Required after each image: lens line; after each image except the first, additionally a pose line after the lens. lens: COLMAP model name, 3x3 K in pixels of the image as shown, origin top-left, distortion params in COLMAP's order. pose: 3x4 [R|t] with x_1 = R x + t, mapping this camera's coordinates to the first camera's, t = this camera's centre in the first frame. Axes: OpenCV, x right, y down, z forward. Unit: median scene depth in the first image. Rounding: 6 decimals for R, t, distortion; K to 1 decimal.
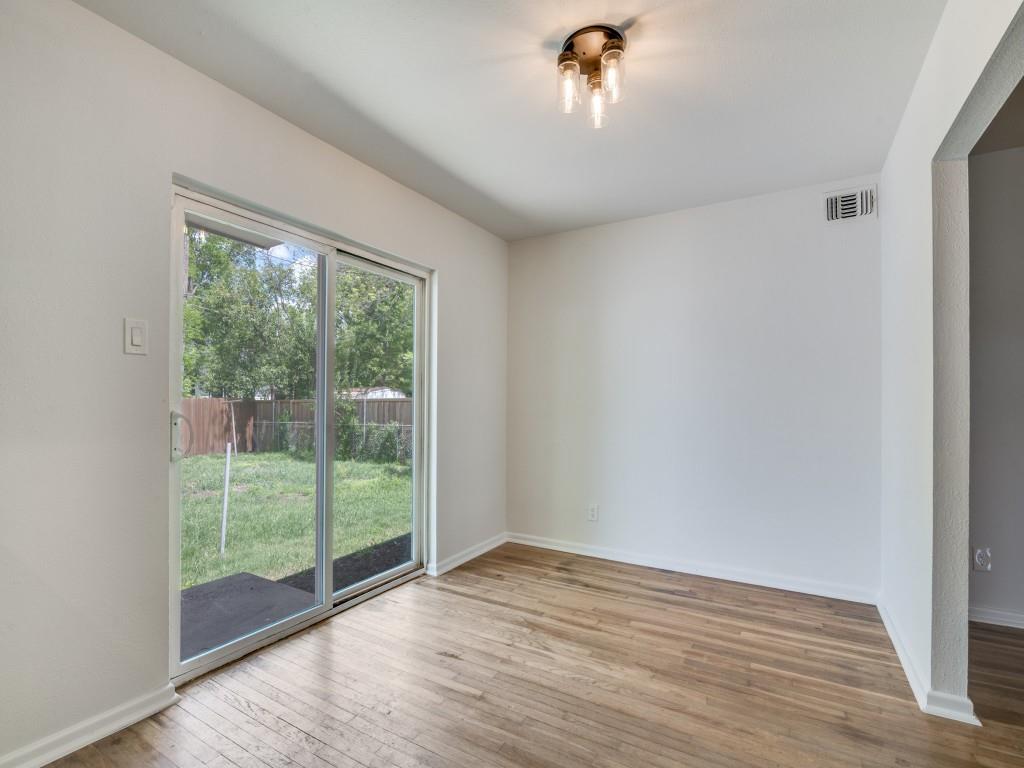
lens RADIAL K [[476.9, 0, 508.6], [0, 476.9, 398.2], [0, 0, 1]] dist [-0.020283, -0.000325]
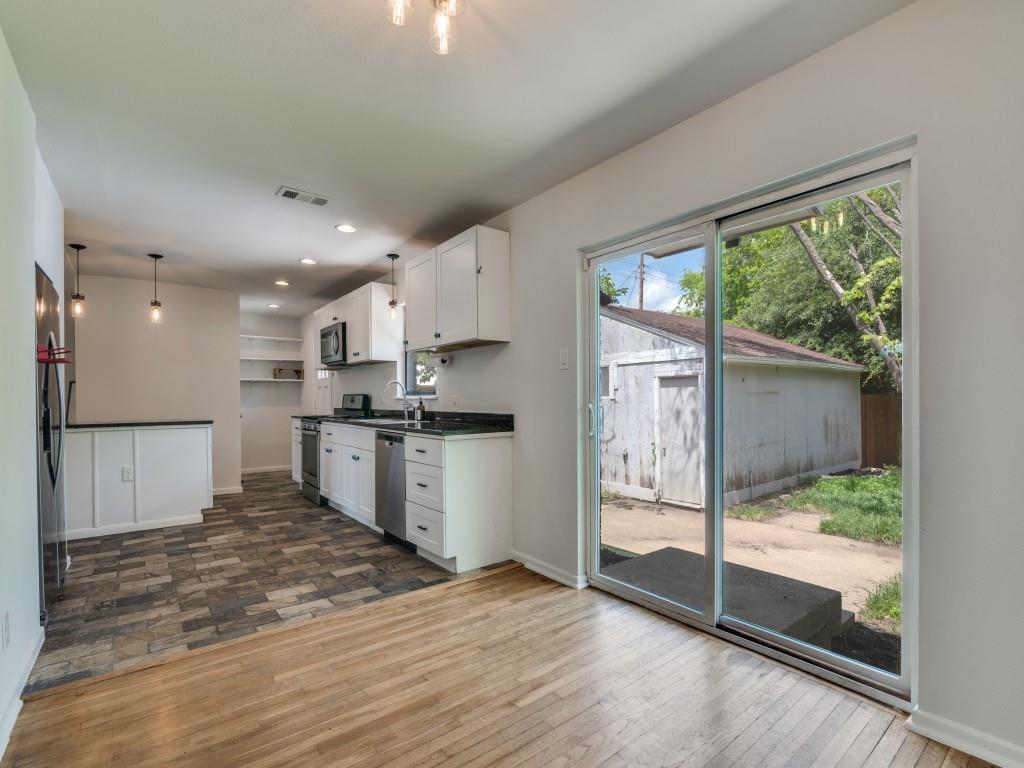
lens RADIAL K [[476.9, 0, 508.6], [0, 476.9, 398.2], [0, 0, 1]] dist [-0.020283, -0.000325]
pose [[-0.371175, -0.005347, -0.928548, 0.593275], [0.012556, 0.999863, -0.010777, 0.017787], [0.928478, -0.015659, -0.371057, 0.965753]]
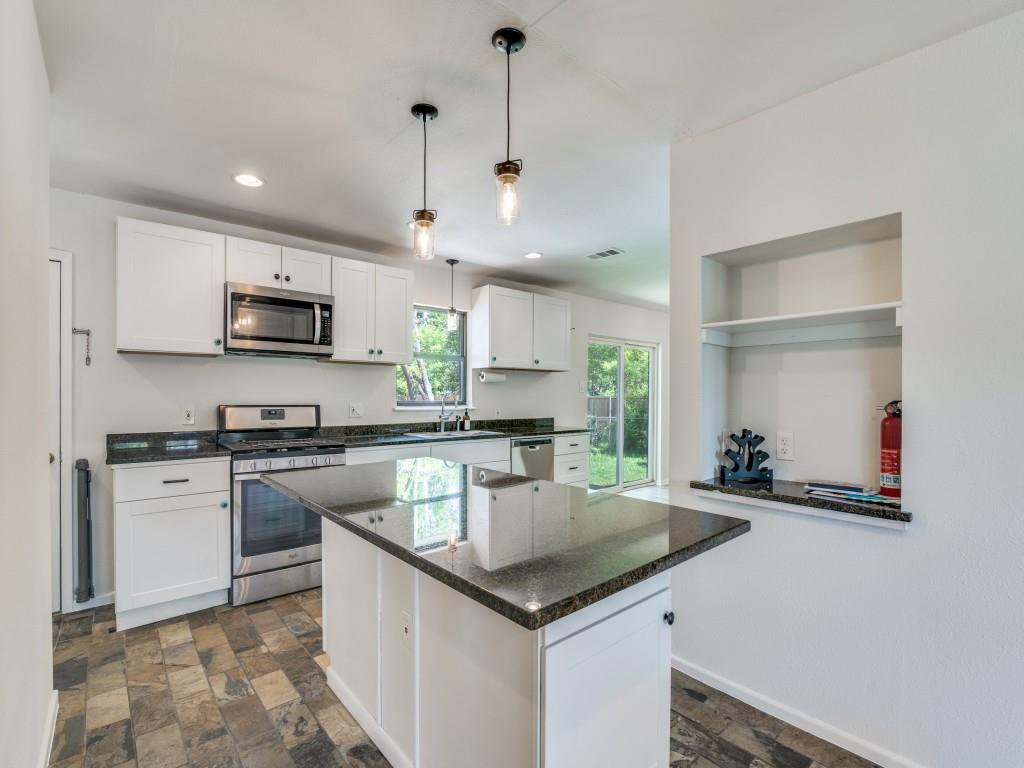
lens RADIAL K [[474.0, 0, 508.9], [0, 474.0, 398.1], [0, 0, 1]] dist [-0.019090, 0.000144]
pose [[0.945678, -0.000678, -0.325103, -0.134970], [0.005207, 0.999901, 0.013060, -0.066423], [0.325062, -0.014044, 0.945588, -1.545161]]
